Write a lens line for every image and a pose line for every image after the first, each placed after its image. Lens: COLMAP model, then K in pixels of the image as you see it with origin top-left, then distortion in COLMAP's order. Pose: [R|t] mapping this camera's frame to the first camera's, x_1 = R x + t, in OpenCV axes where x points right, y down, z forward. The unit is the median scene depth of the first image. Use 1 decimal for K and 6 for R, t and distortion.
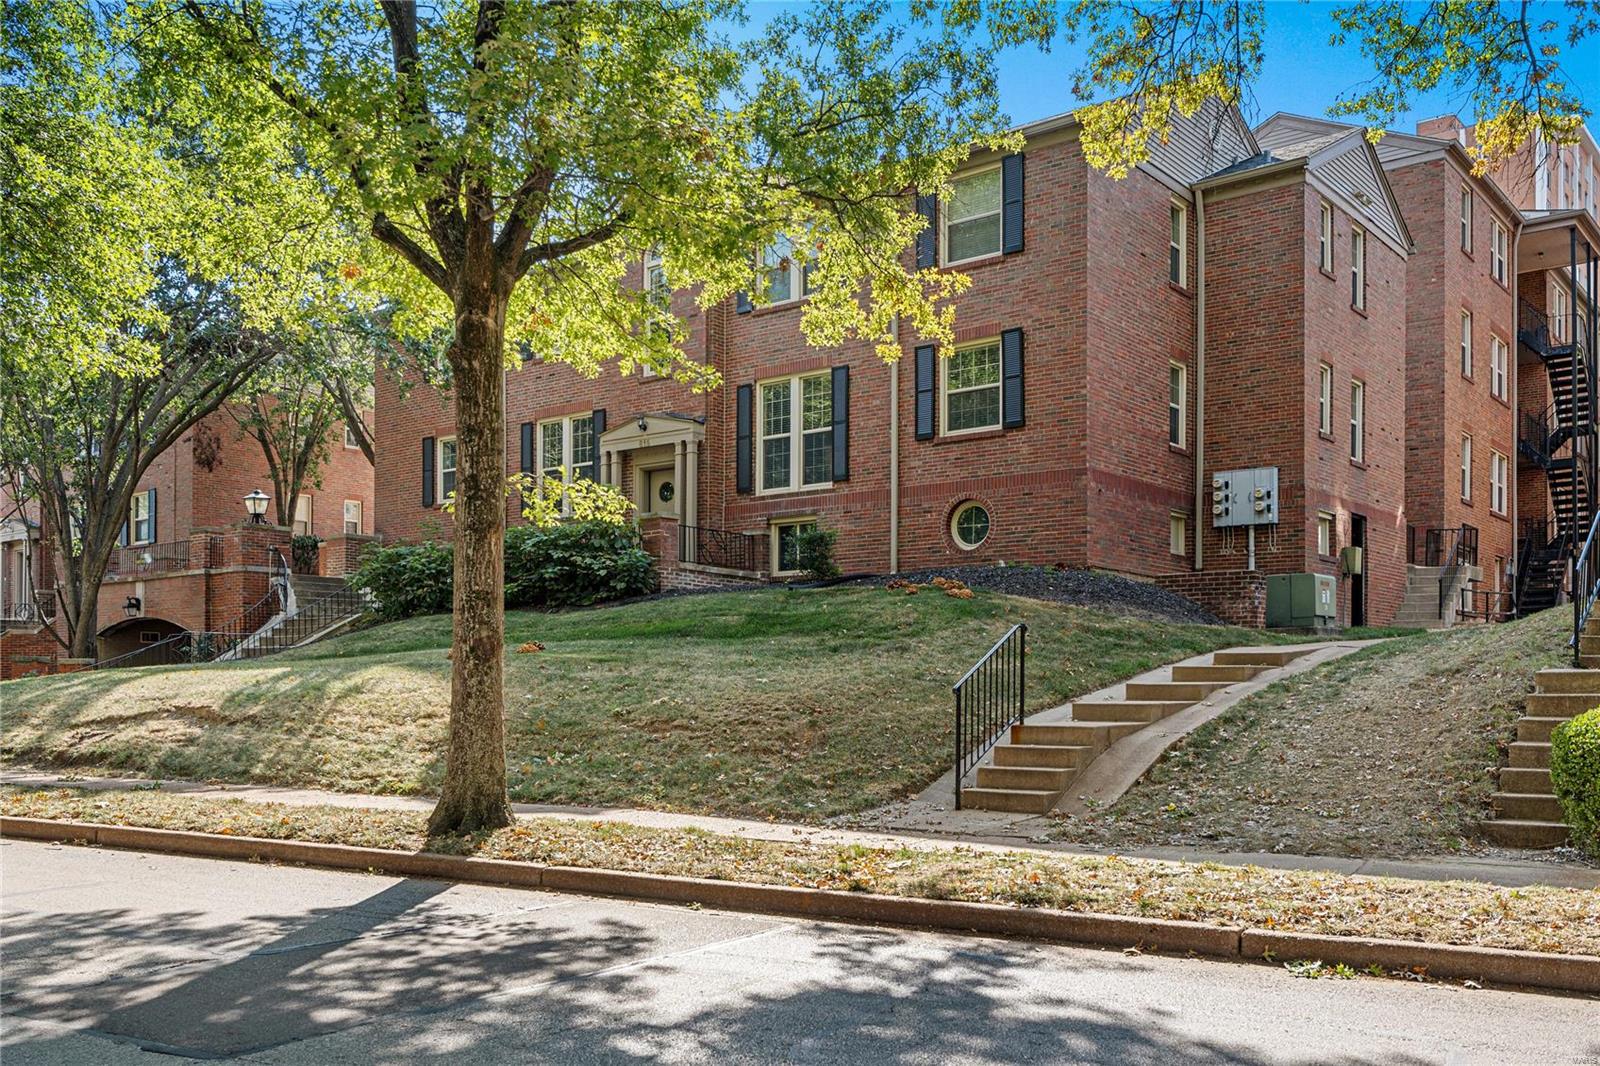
lens RADIAL K [[1384.5, 0, 805.1], [0, 1384.5, 685.1], [0, 0, 1]] dist [-0.012800, -0.000798]
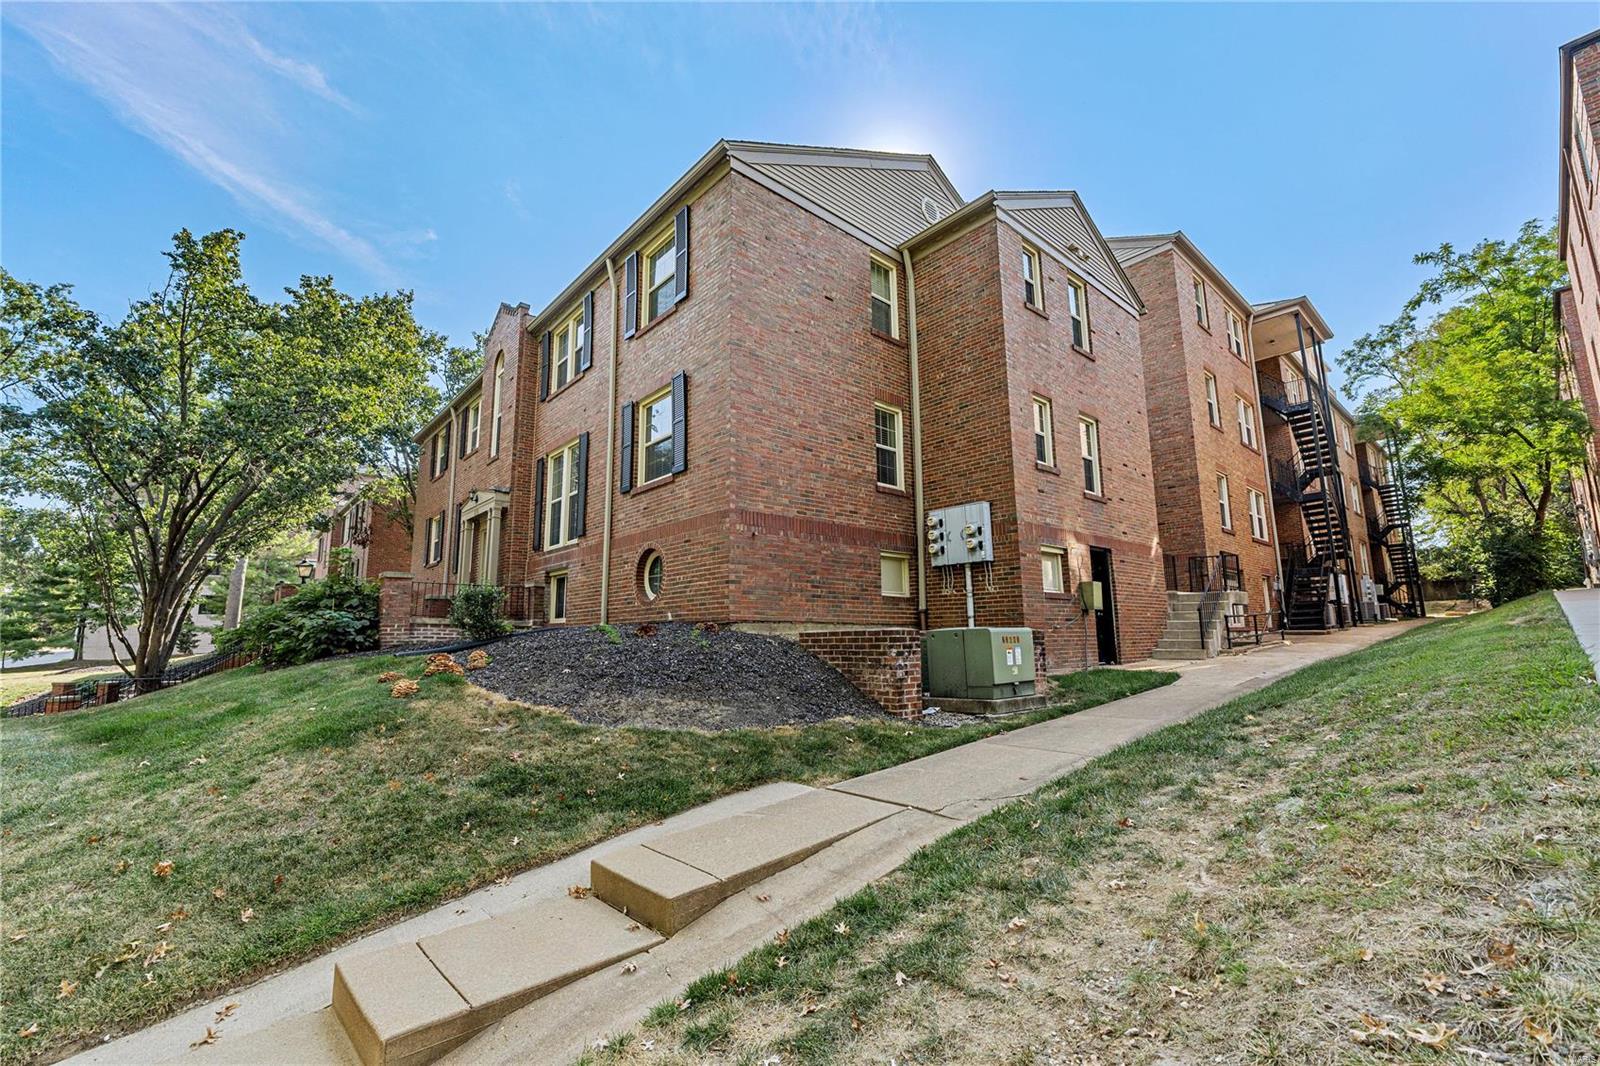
lens RADIAL K [[669.5, 0, 800.0], [0, 669.5, 533.0], [0, 0, 1]] dist [-0.007585, -0.000033]
pose [[0.987683, -0.042841, -0.150487, 0.271901], [0.018783, 0.987294, -0.157788, -0.064549], [0.155335, 0.153018, 0.975939, 0.518195]]
